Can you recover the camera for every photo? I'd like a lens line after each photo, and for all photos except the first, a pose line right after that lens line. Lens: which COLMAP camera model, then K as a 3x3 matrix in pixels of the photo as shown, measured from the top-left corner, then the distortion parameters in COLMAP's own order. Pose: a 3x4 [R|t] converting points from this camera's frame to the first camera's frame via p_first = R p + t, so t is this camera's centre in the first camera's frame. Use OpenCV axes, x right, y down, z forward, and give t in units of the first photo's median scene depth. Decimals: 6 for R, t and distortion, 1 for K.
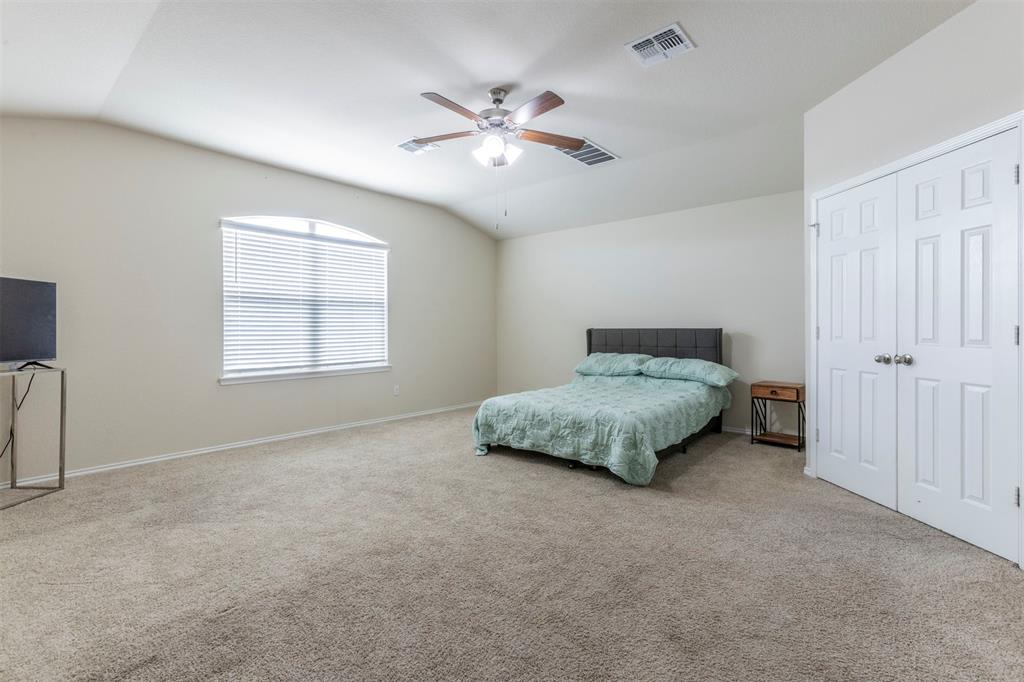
lens RADIAL K [[473.3, 0, 507.8], [0, 473.3, 332.4], [0, 0, 1]] dist [0.000239, 0.000621]
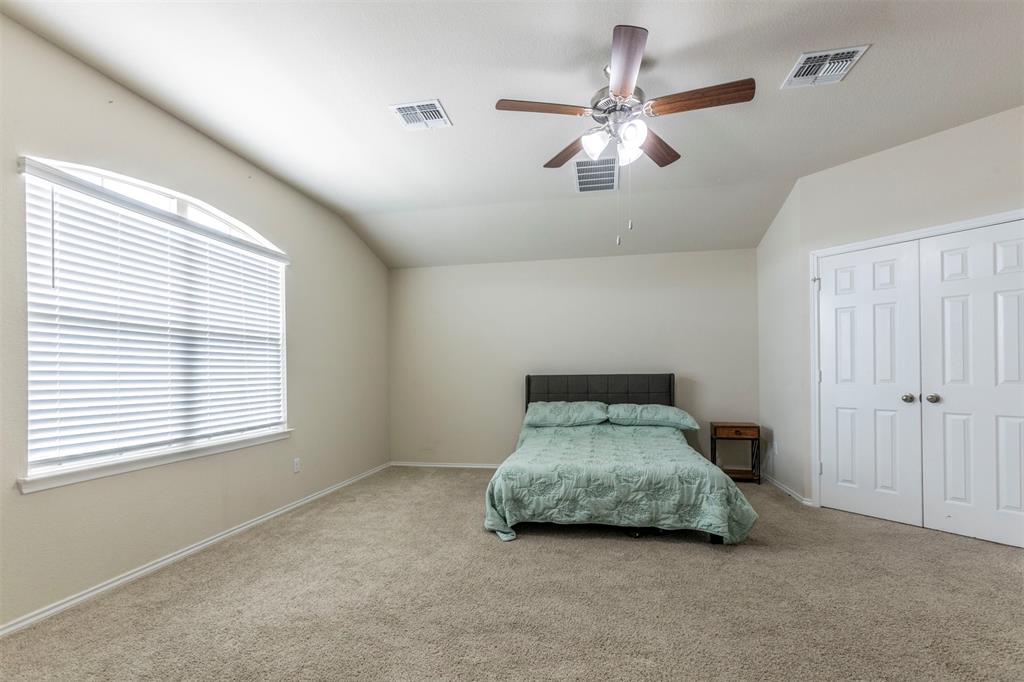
lens RADIAL K [[470.4, 0, 512.9], [0, 470.4, 374.8], [0, 0, 1]] dist [0.002469, 0.000409]
pose [[0.863092, -0.005530, 0.505017, -0.438105], [0.011617, 0.999893, -0.008905, -0.001581], [-0.504914, 0.013553, 0.863063, 0.336258]]
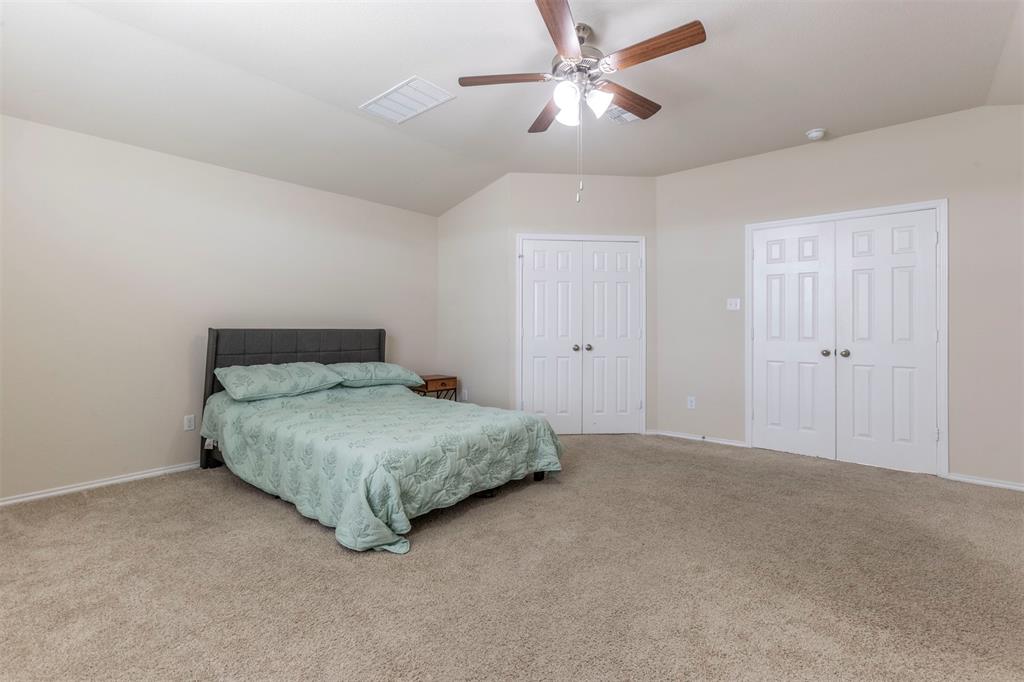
lens RADIAL K [[470.3, 0, 495.3], [0, 470.3, 324.8], [0, 0, 1]] dist [0.003030, 0.001207]
pose [[0.003640, 0.014403, 0.999890, -0.632063], [0.003556, 0.999890, -0.014416, -0.004071], [-0.999987, 0.003608, 0.003588, 0.891321]]
